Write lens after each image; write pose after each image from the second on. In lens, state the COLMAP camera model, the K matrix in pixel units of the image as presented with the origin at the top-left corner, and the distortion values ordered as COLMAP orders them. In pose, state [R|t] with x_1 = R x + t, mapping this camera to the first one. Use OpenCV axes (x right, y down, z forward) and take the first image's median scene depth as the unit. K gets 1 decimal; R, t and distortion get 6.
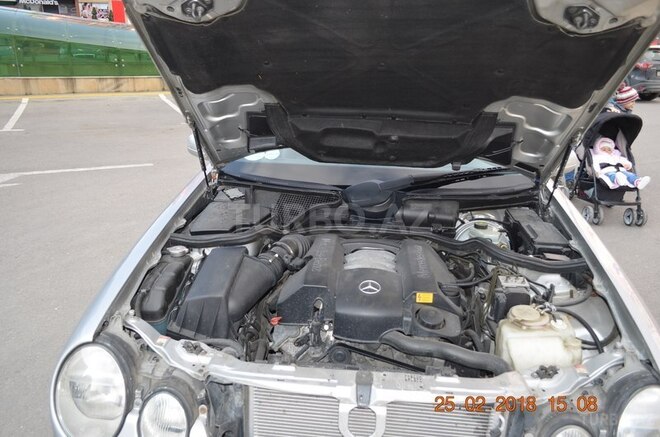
lens RADIAL K [[530.5, 0, 316.1], [0, 530.5, 209.1], [0, 0, 1]] dist [-0.010119, 0.007975]
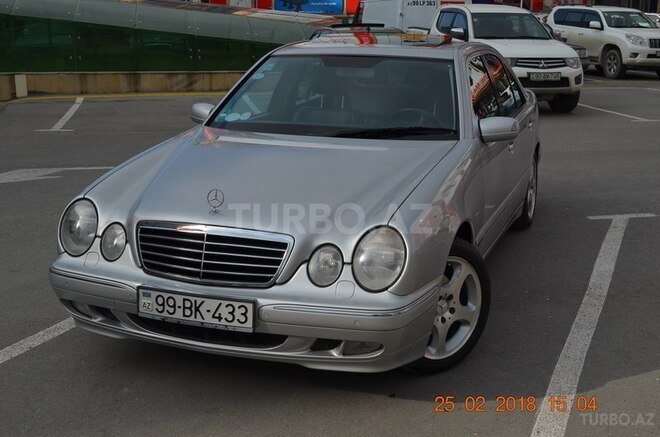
lens RADIAL K [[886.2, 0, 300.9], [0, 886.2, 256.2], [0, 0, 1]] dist [-0.063709, 0.000000]
pose [[0.966340, 0.053856, -0.251568, 0.119723], [-0.066128, 0.996986, -0.040579, 0.060813], [0.248625, 0.055848, 0.966988, -0.190129]]
